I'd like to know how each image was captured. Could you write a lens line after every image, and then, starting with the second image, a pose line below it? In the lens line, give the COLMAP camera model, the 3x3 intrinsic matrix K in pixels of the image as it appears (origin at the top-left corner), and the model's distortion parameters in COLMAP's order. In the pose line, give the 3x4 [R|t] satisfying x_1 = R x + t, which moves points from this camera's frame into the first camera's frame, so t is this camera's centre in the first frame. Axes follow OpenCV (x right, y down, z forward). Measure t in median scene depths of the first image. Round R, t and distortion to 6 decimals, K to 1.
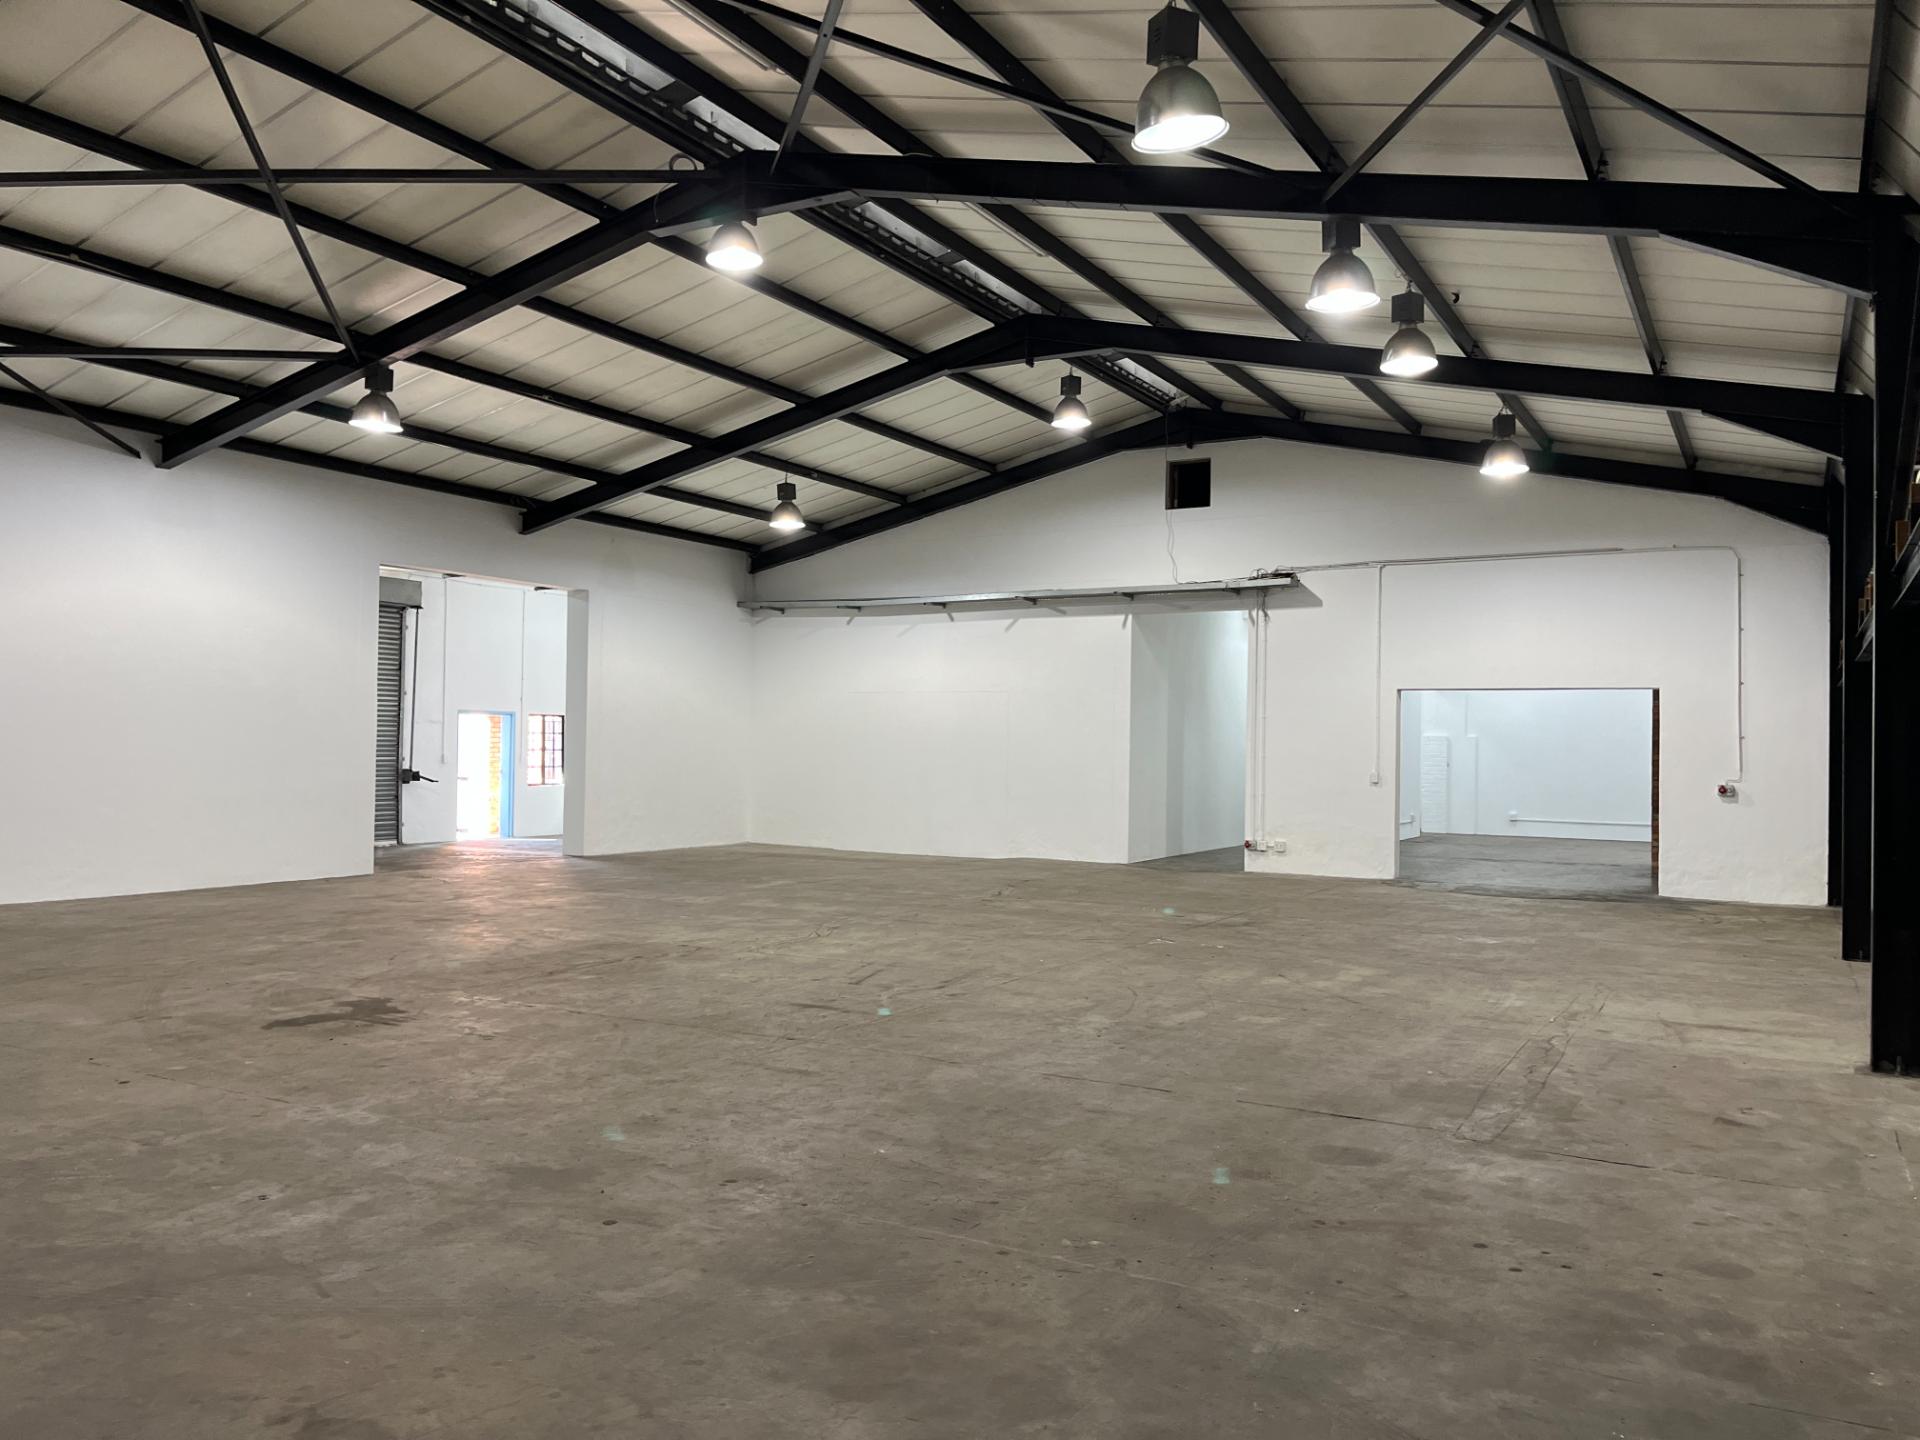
lens RADIAL K [[1431.2, 0, 962.9], [0, 1431.2, 712.6], [0, 0, 1]] dist [0.056697, -0.067463]
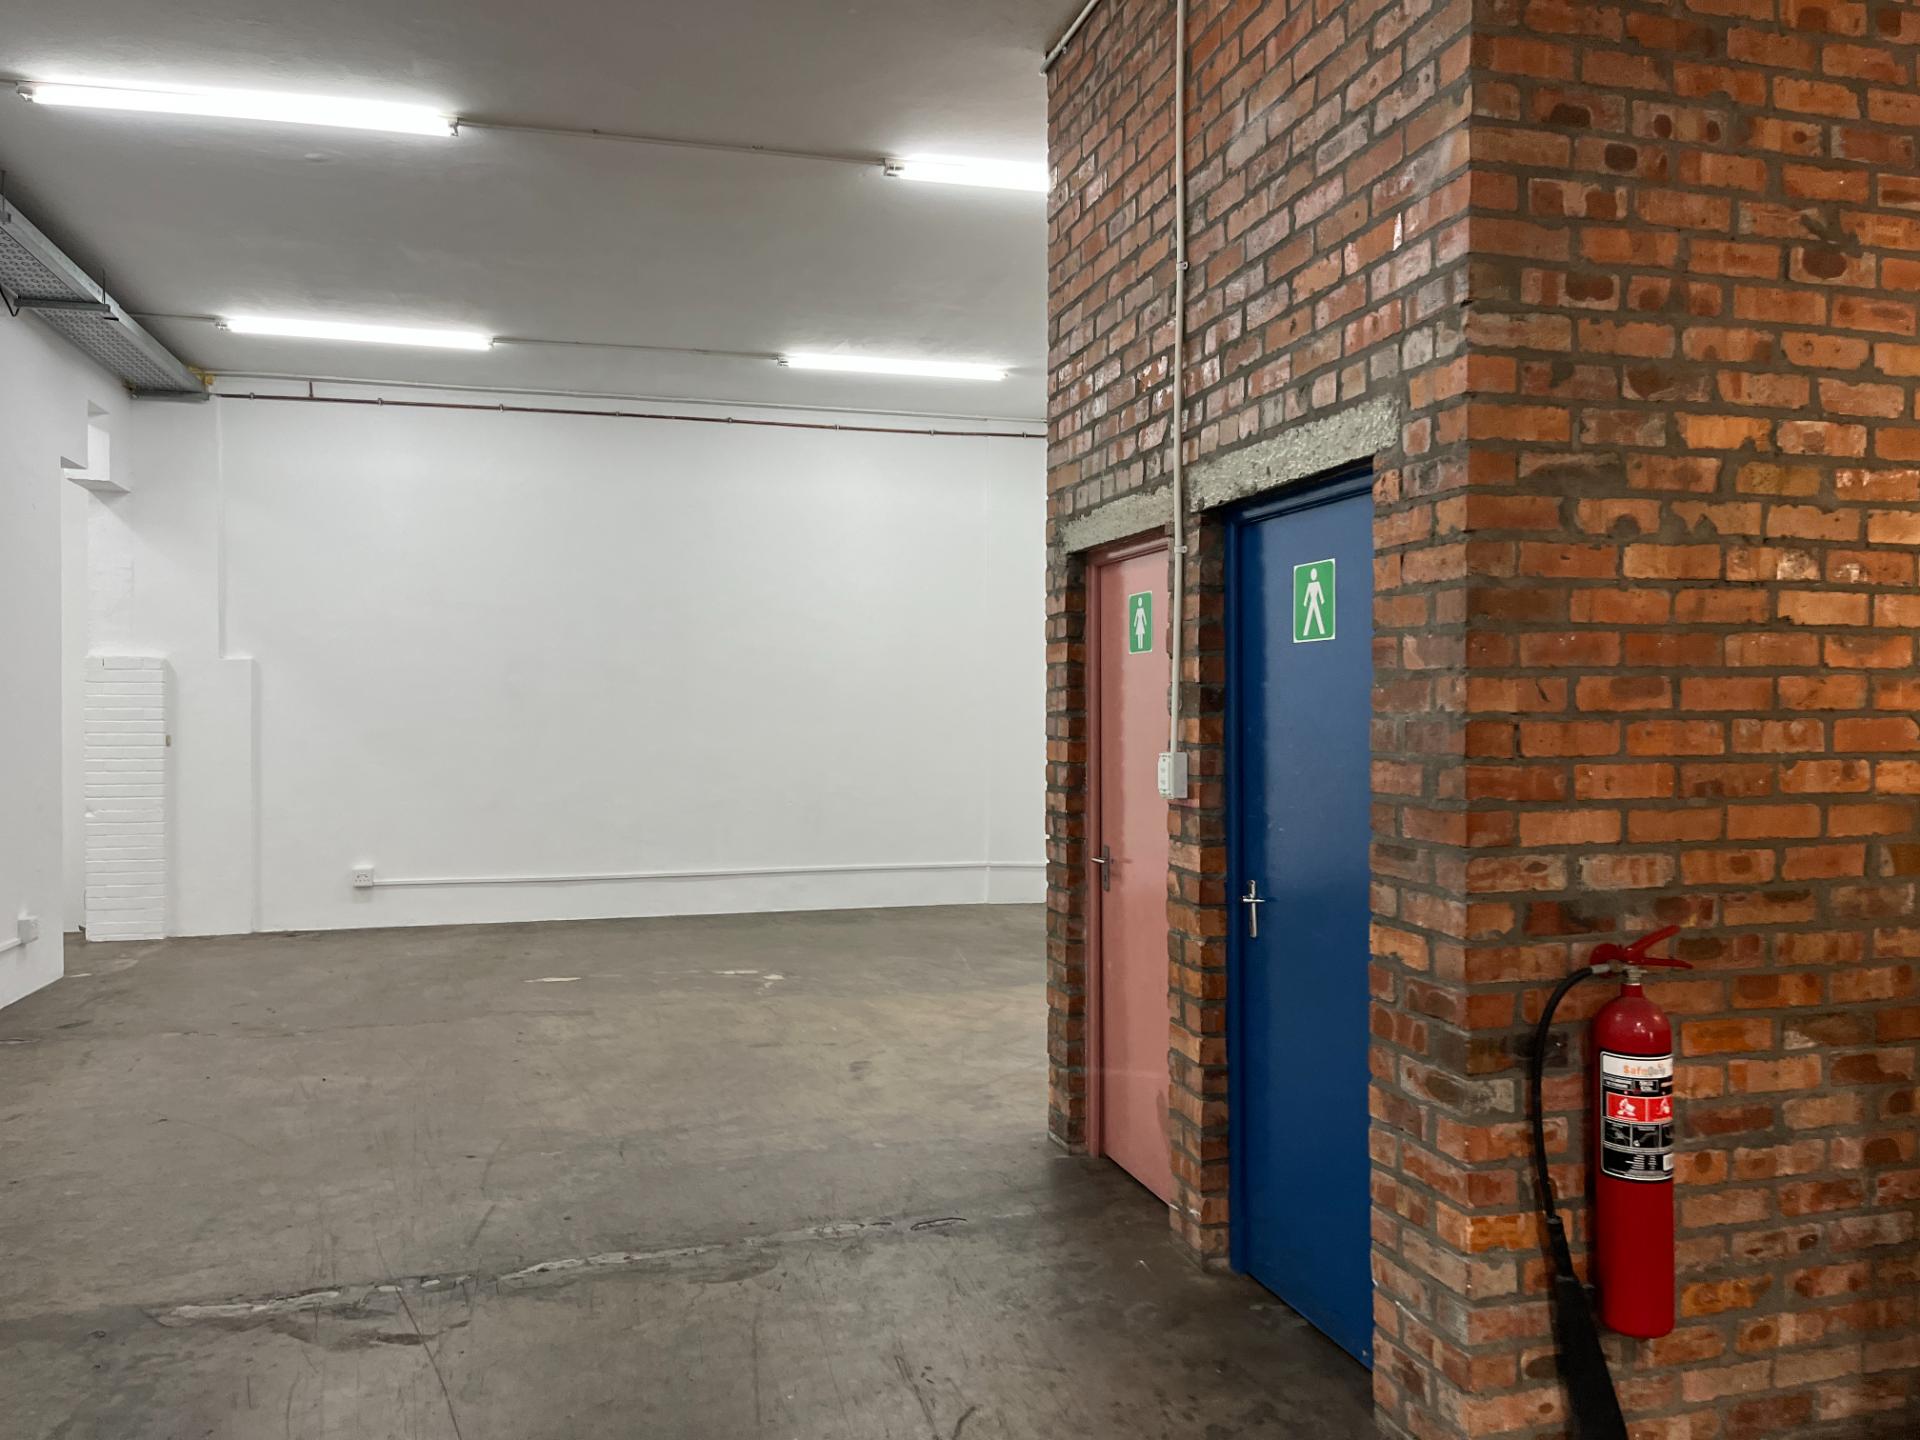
lens RADIAL K [[1434.8, 0, 964.0], [0, 1434.8, 726.5], [0, 0, 1]] dist [0.083646, -0.116035]
pose [[0.692530, -0.023019, 0.721022, 0.390033], [-0.004057, 0.999351, 0.035801, 0.035329], [-0.721378, -0.027719, 0.691987, 1.112717]]
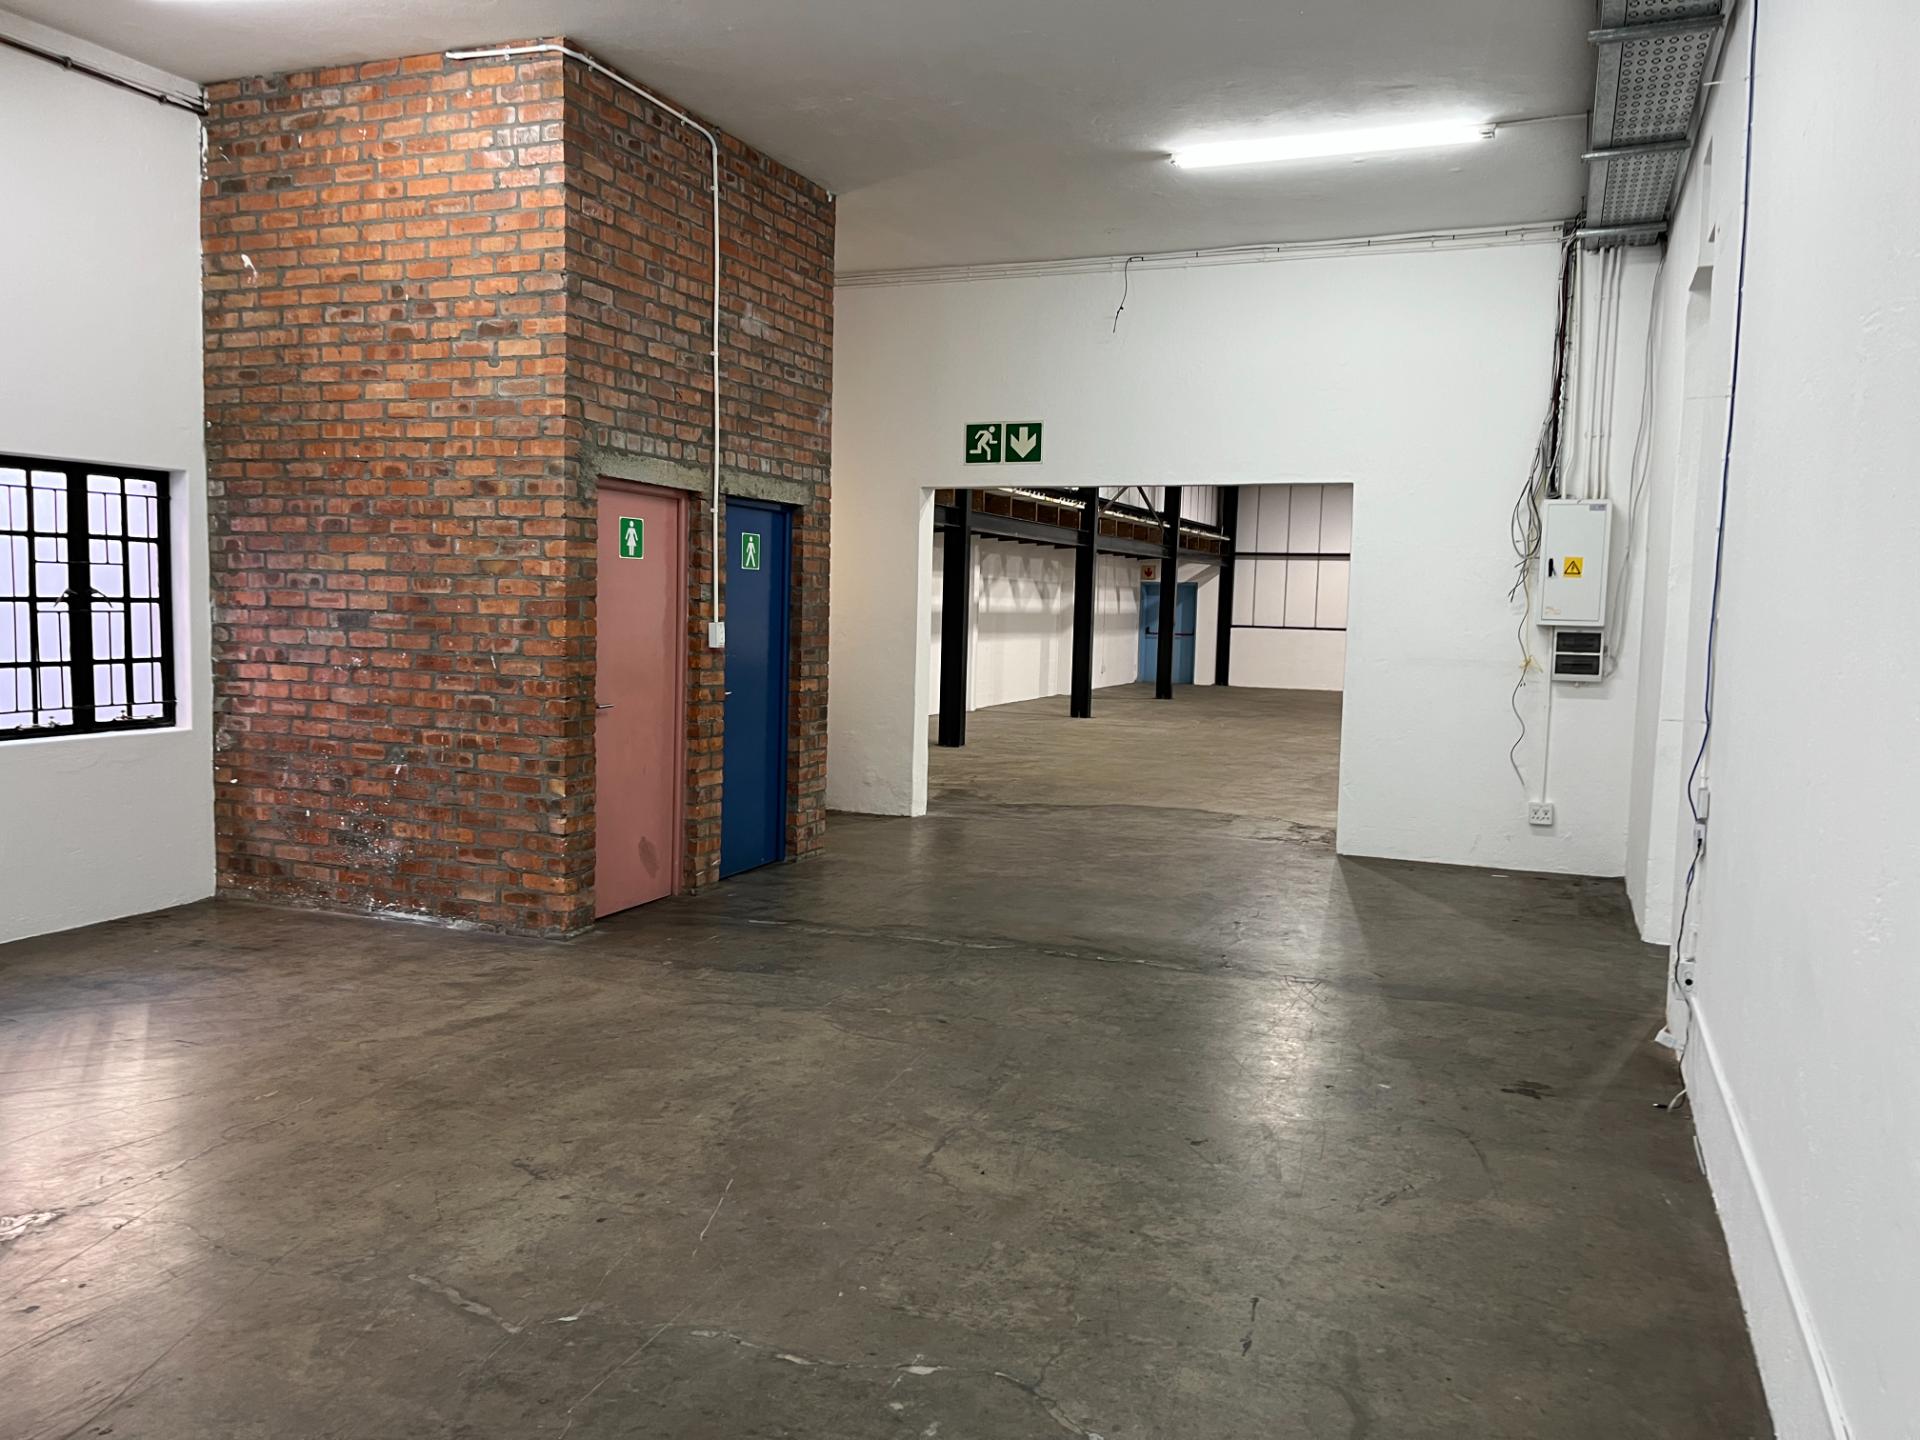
lens RADIAL K [[1431.2, 0, 962.9], [0, 1431.2, 712.6], [0, 0, 1]] dist [0.056697, -0.067463]
pose [[-0.987894, -0.030792, -0.152041, 0.578513], [-0.039590, 0.997691, 0.055182, 0.048429], [0.149991, 0.060534, -0.986833, 1.699234]]
